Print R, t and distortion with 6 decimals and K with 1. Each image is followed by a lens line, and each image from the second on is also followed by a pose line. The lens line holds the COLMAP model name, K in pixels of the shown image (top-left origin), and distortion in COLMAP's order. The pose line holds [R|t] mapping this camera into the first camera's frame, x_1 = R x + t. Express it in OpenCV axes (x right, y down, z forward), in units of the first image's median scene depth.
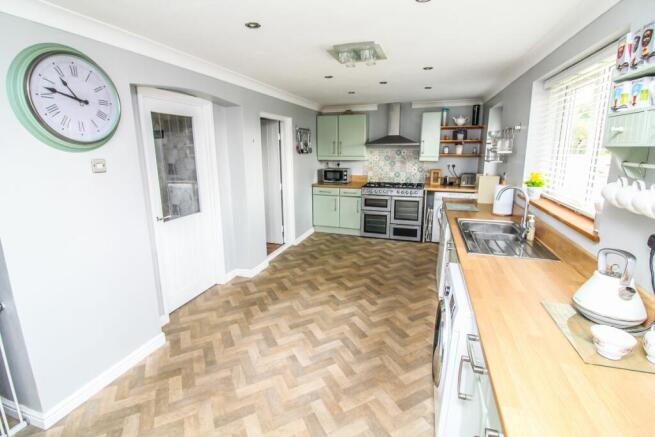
lens RADIAL K [[304.0, 0, 325.8], [0, 304.0, 207.3], [0, 0, 1]] dist [-0.013578, -0.001323]
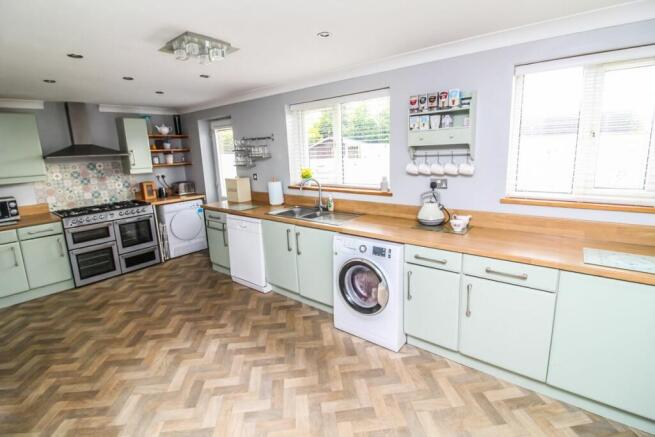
lens RADIAL K [[304.0, 0, 325.8], [0, 304.0, 207.3], [0, 0, 1]] dist [-0.013578, -0.001323]
pose [[0.337059, -0.183498, 0.923428, -0.317536], [0.217672, 0.969437, 0.113188, -0.039543], [-0.915975, 0.162853, 0.366699, 0.201486]]
